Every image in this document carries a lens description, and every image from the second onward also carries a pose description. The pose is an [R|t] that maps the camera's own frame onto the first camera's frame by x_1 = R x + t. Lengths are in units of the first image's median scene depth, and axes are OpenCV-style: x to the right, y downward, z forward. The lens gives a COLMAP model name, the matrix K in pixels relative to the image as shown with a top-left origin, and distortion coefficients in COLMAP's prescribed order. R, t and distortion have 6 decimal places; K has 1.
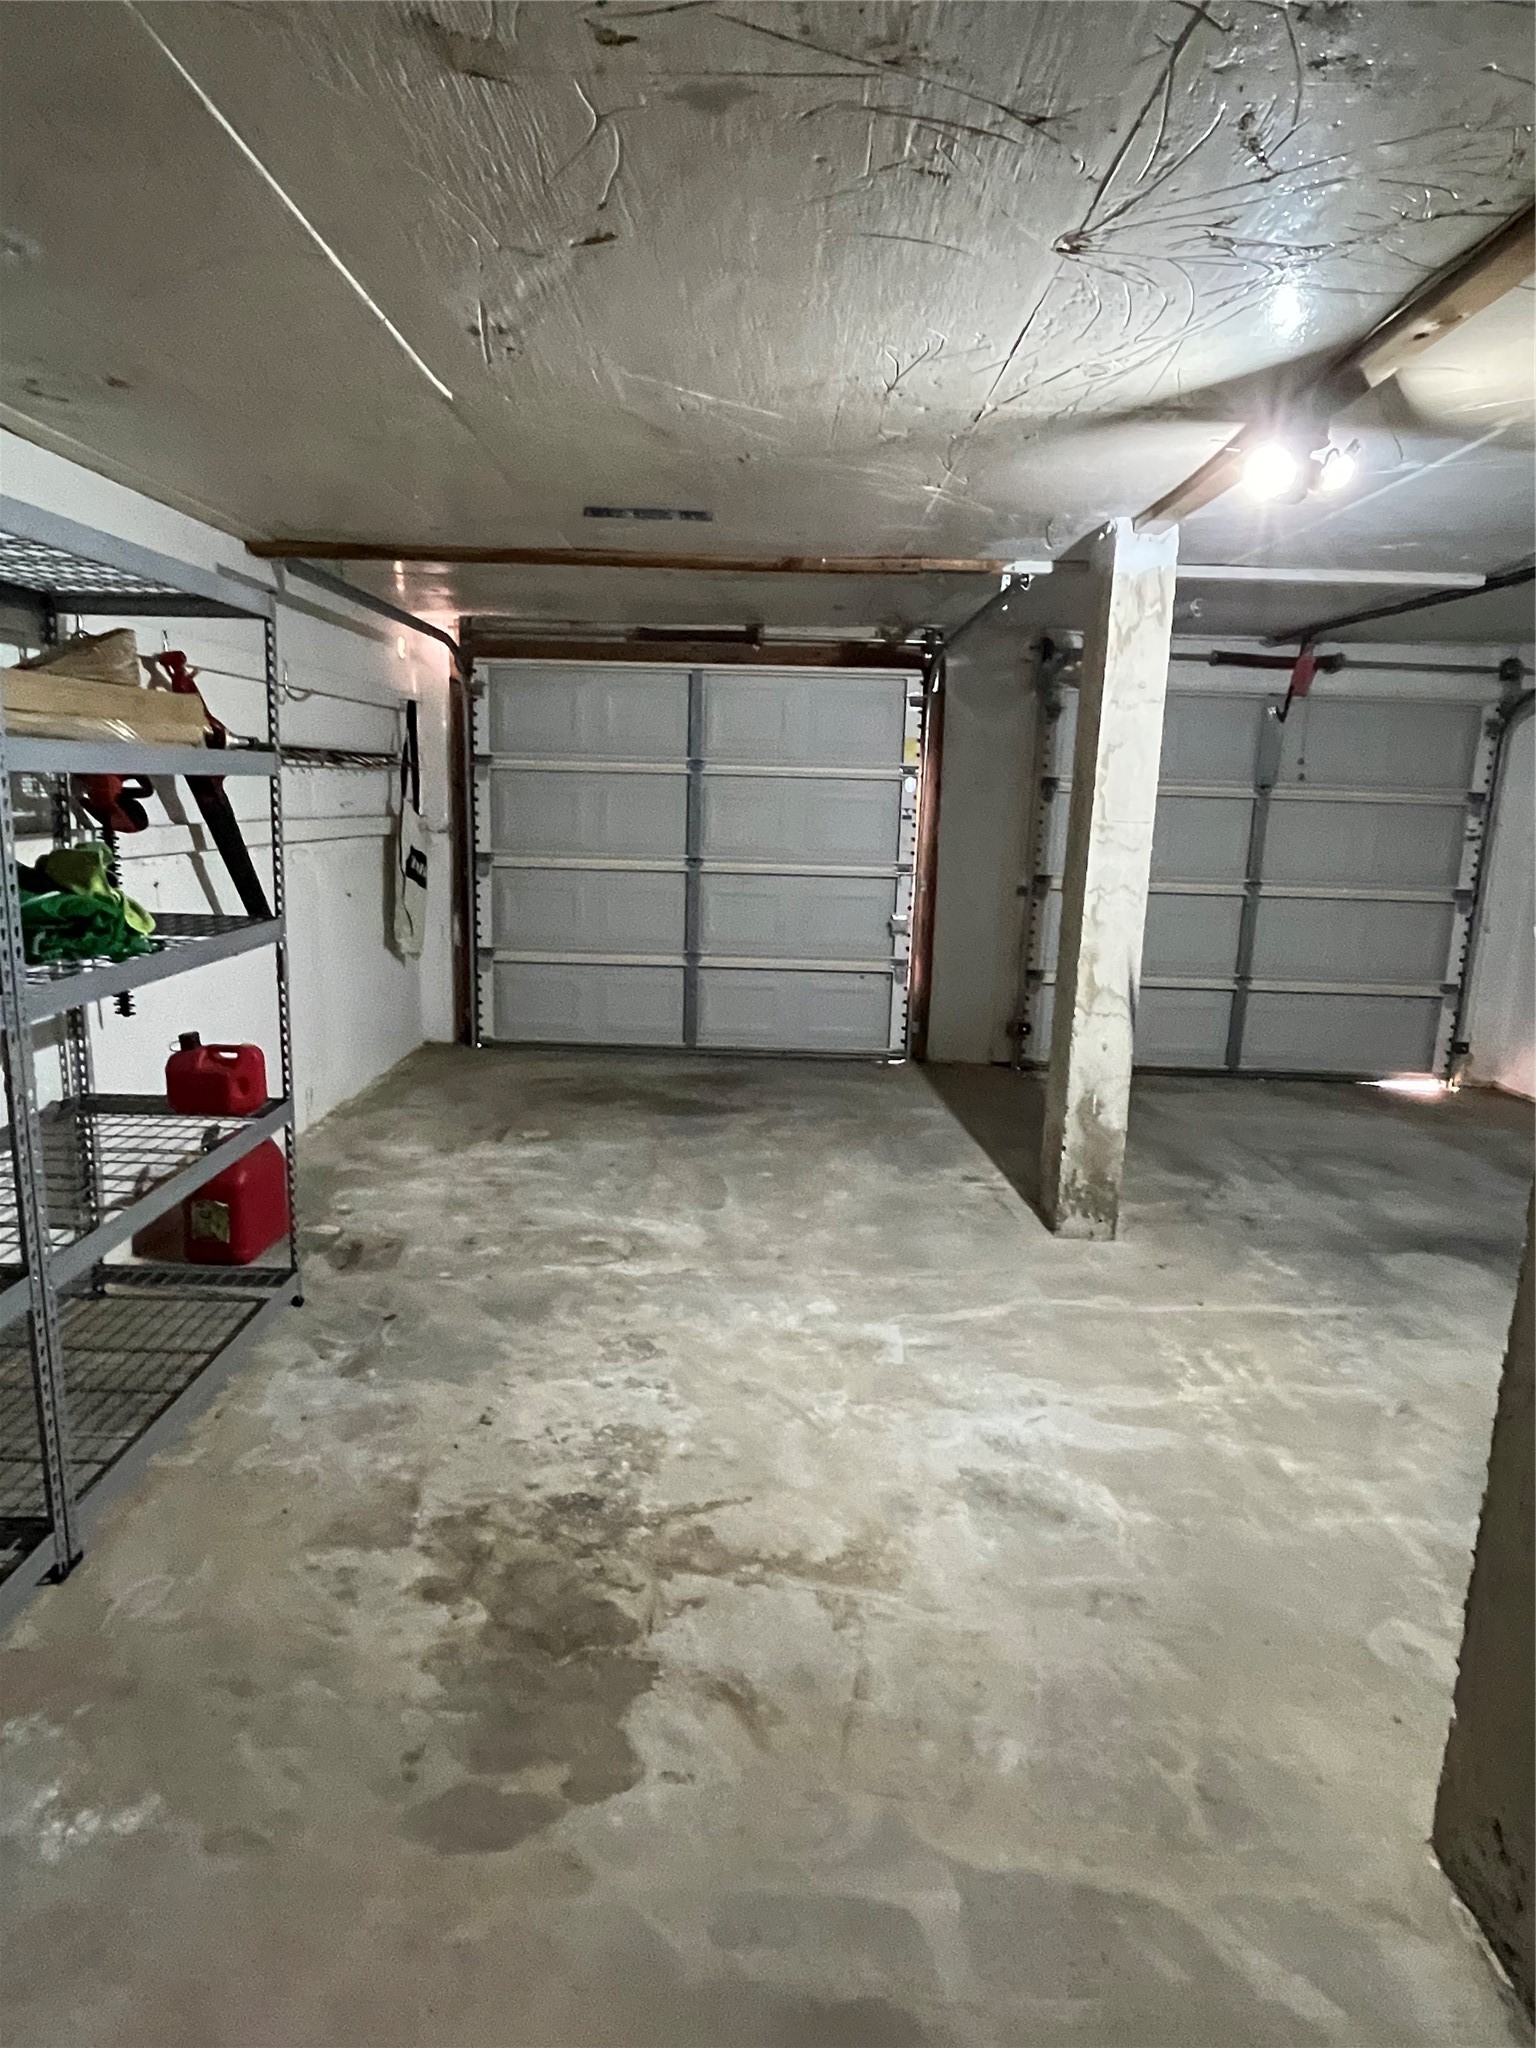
lens RADIAL K [[1204.7, 0, 768.0], [0, 1204.7, 1024.0], [0, 0, 1]] dist [-0.001185, -0.000117]
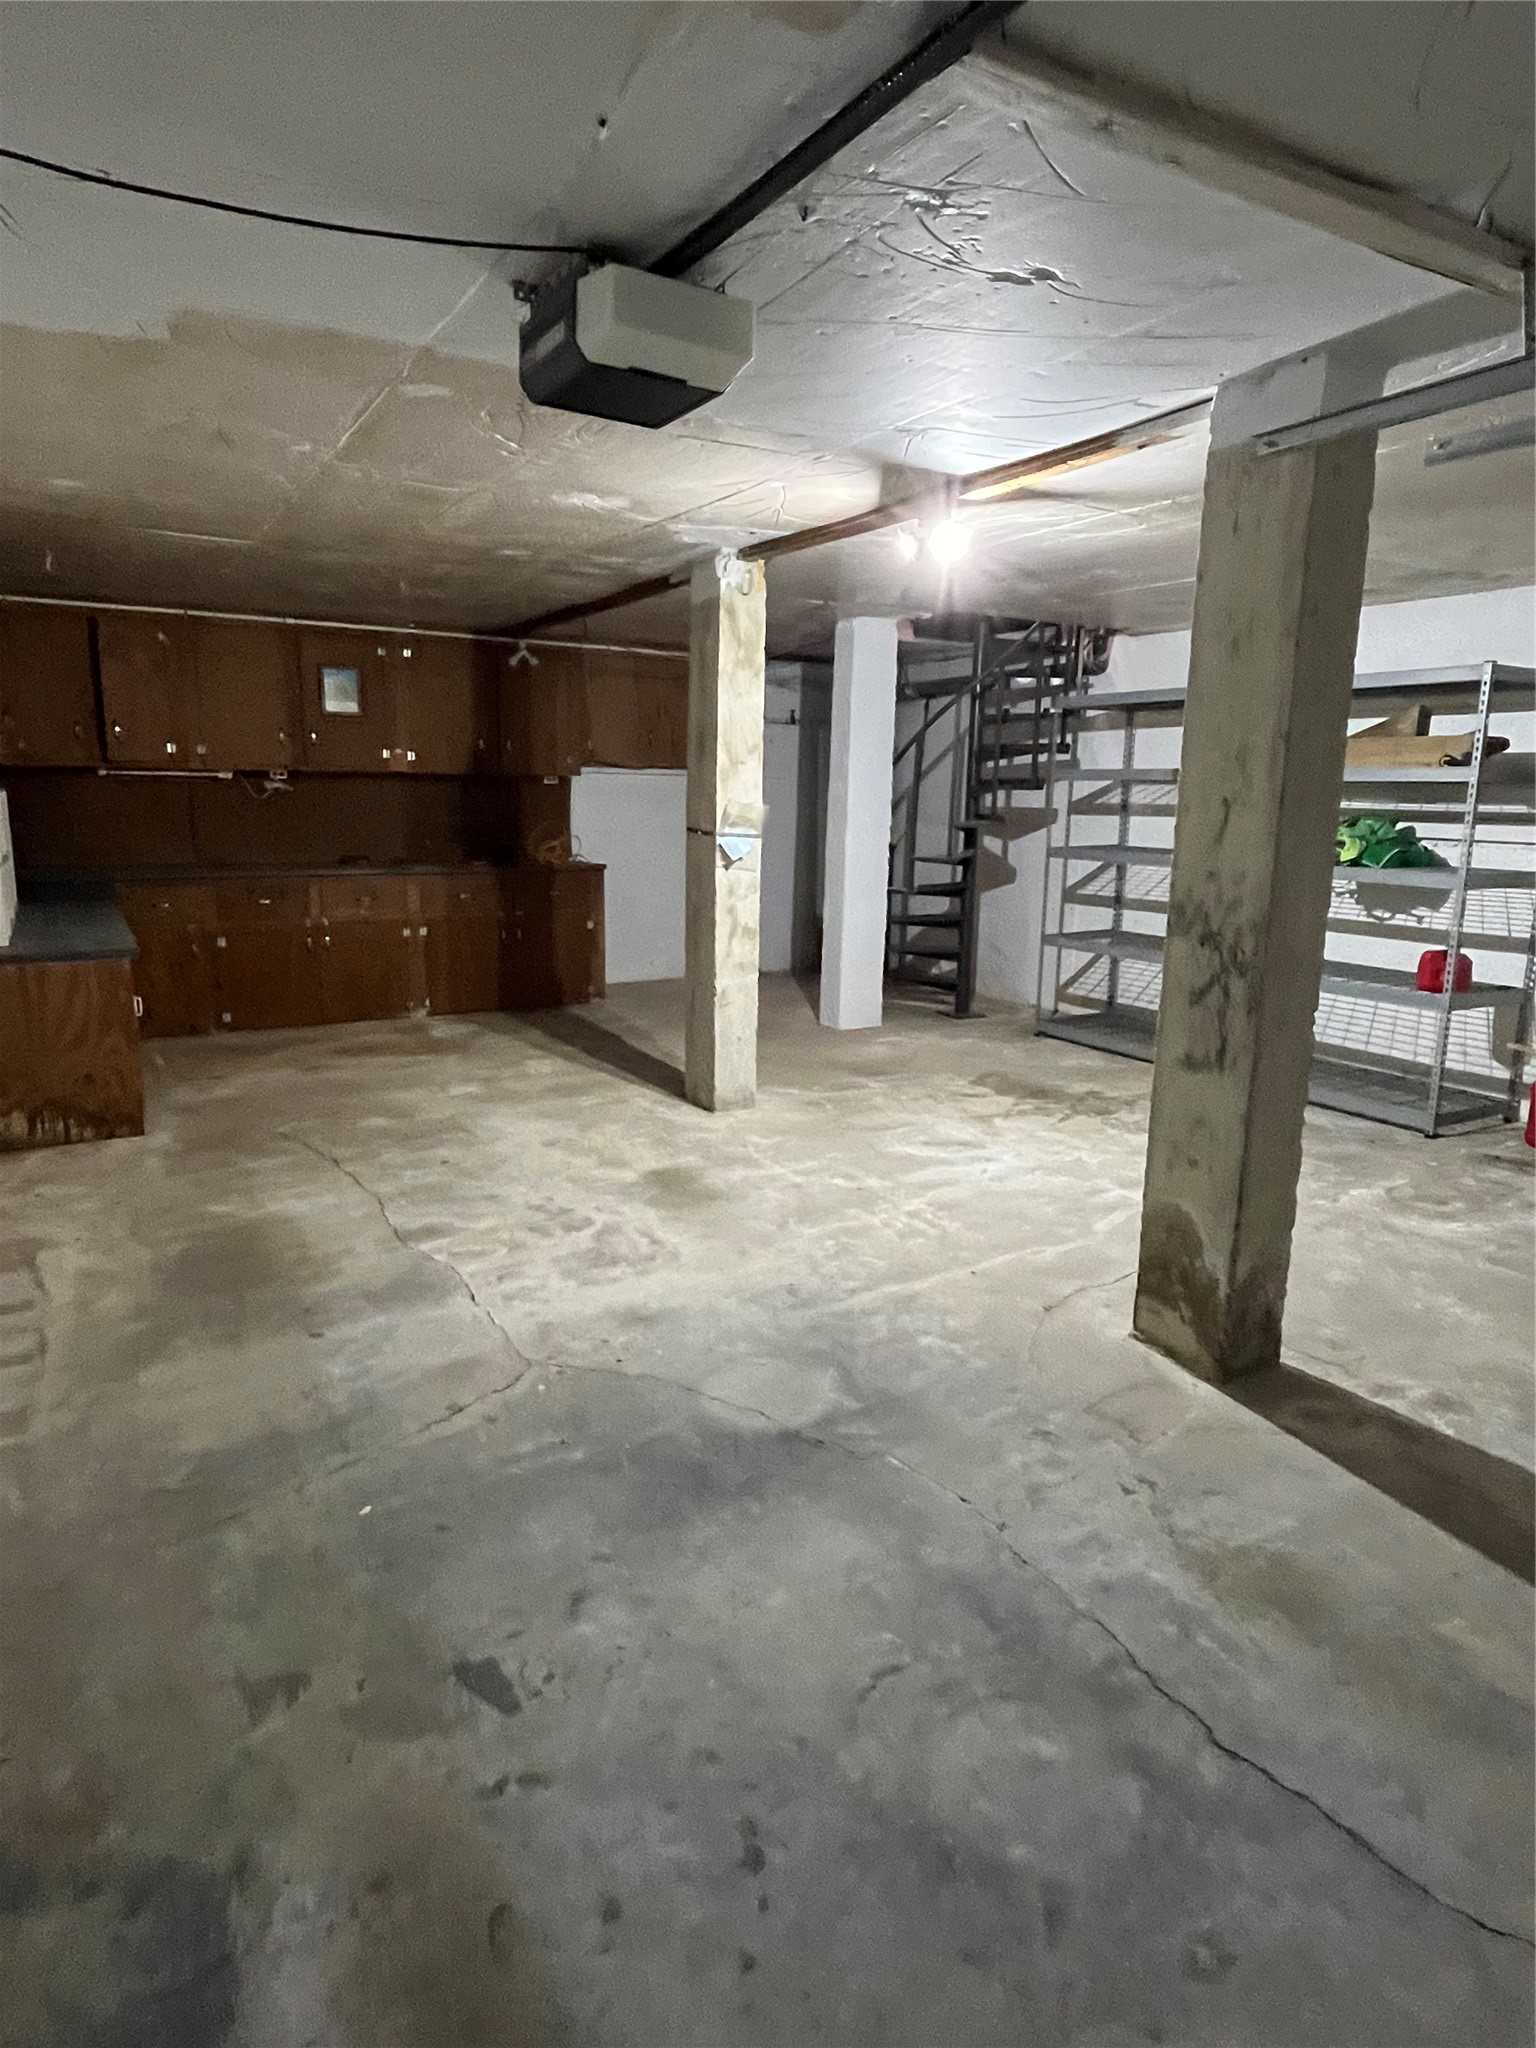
lens RADIAL K [[1204.7, 0, 768.0], [0, 1204.7, 1024.0], [0, 0, 1]] dist [-0.001185, -0.000117]
pose [[-0.859999, 0.059616, -0.506801, 1.127954], [-0.136866, 0.929816, 0.341627, -0.313168], [0.491598, 0.363163, -0.791482, 1.841377]]
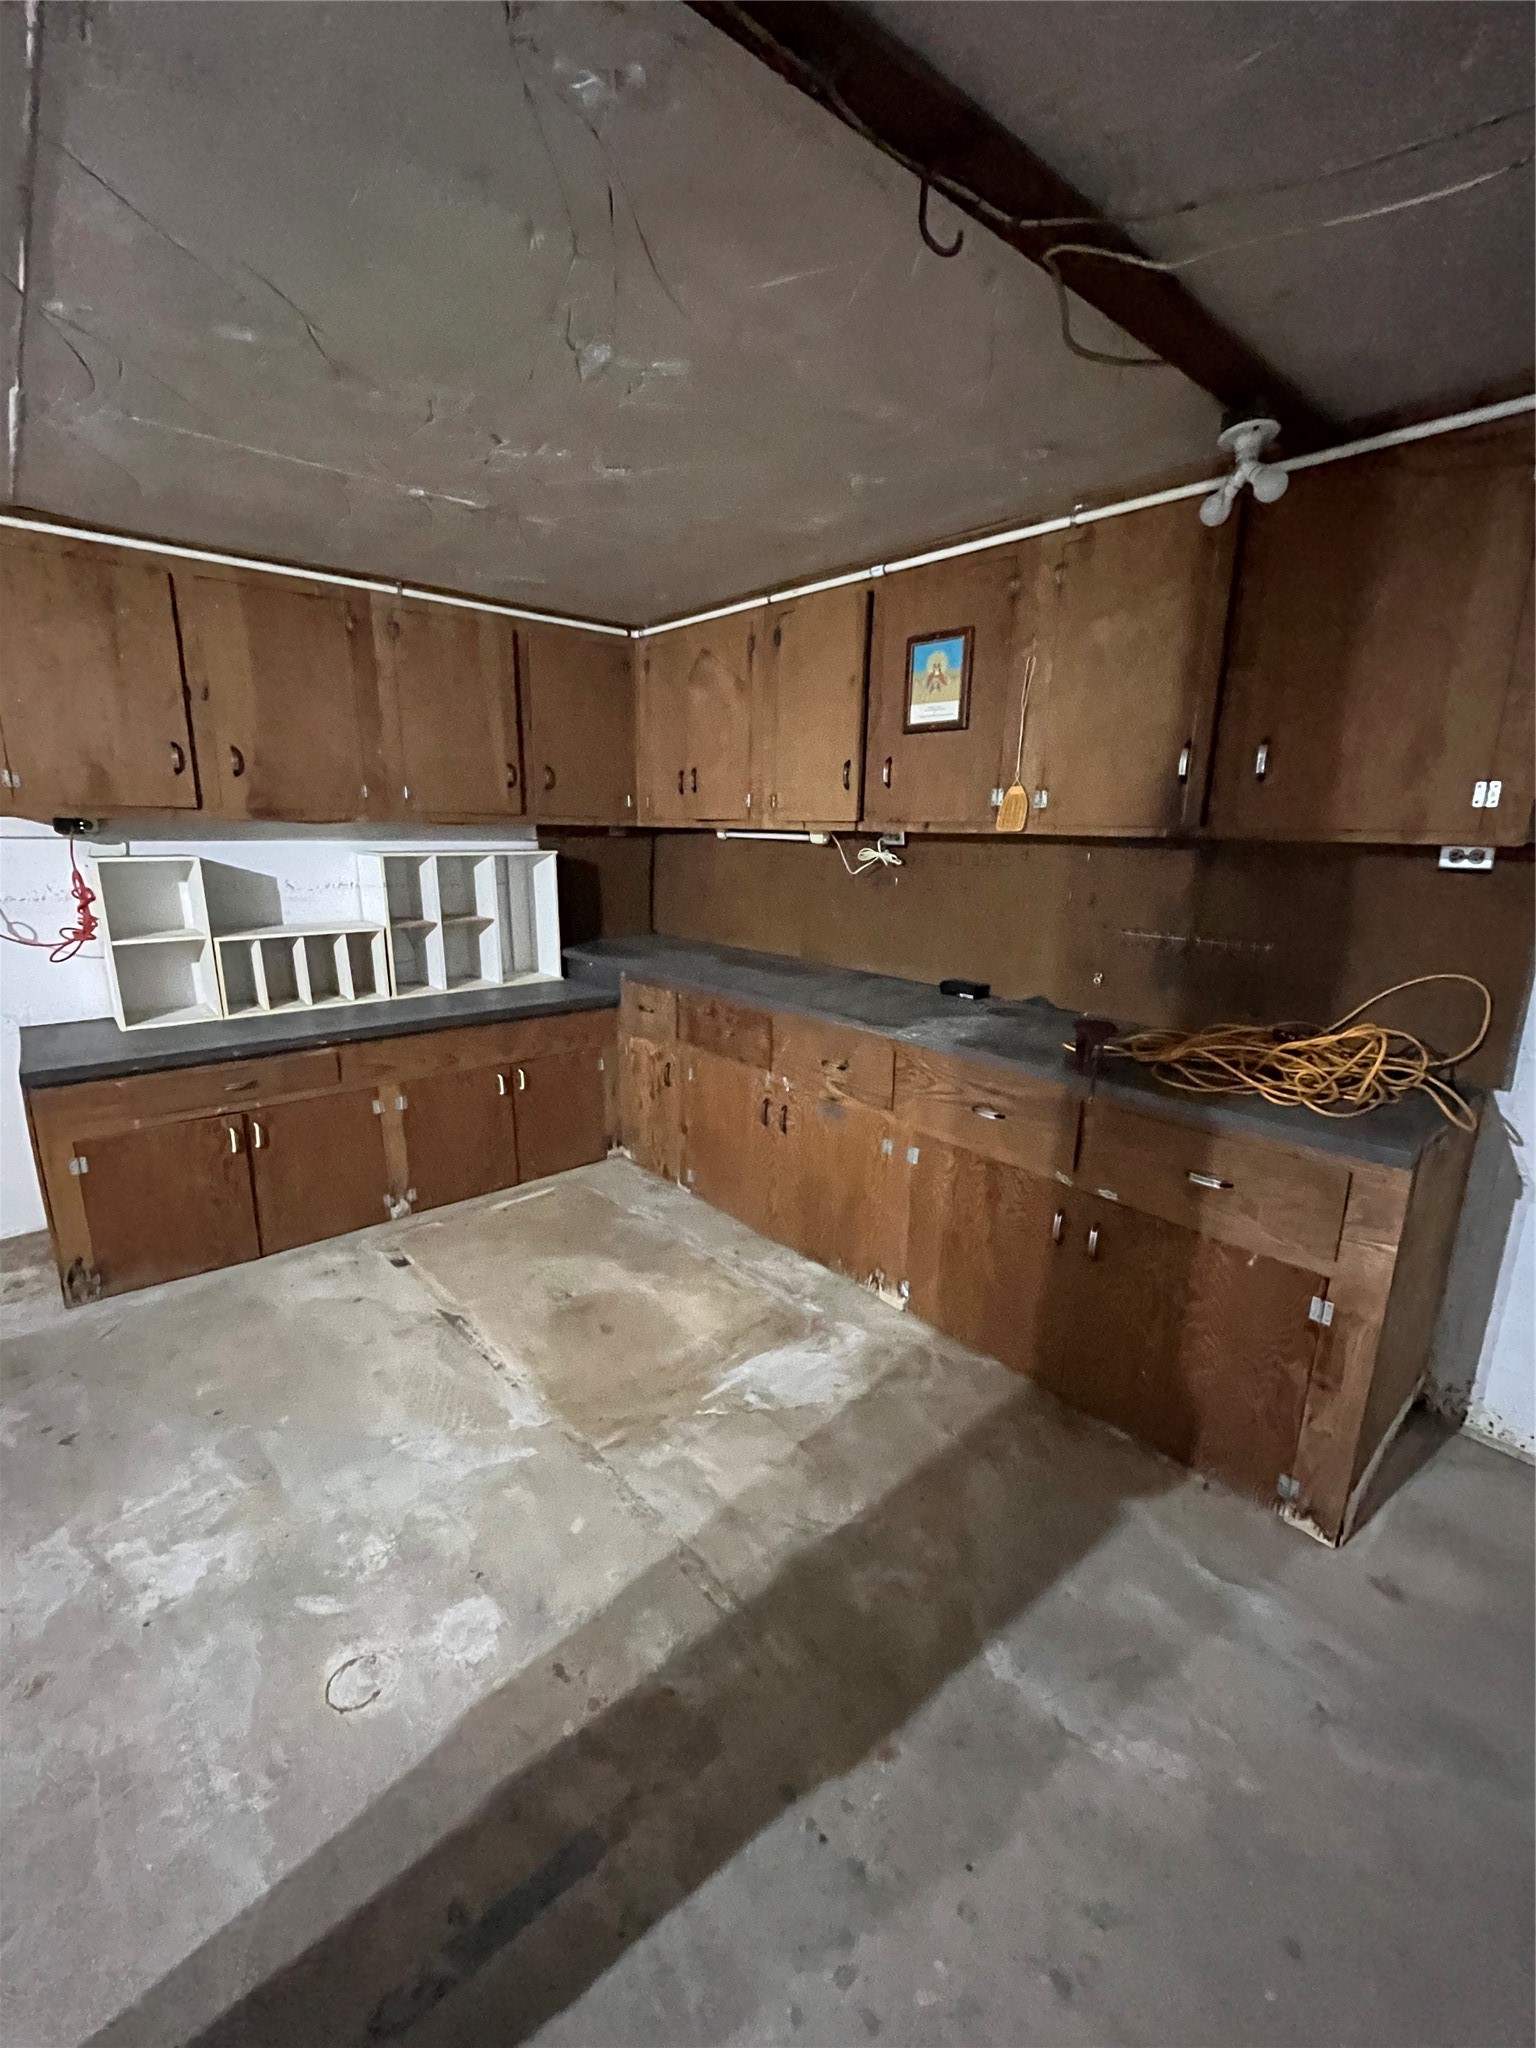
lens RADIAL K [[821.8, 0, 768.0], [0, 821.8, 1024.0], [0, 0, 1]] dist [-0.003115, 0.000451]
pose [[-0.680421, -0.205479, 0.703425, 0.537084], [0.113889, 0.918572, 0.378490, -0.150254], [-0.723918, 0.337644, -0.601614, 0.884624]]
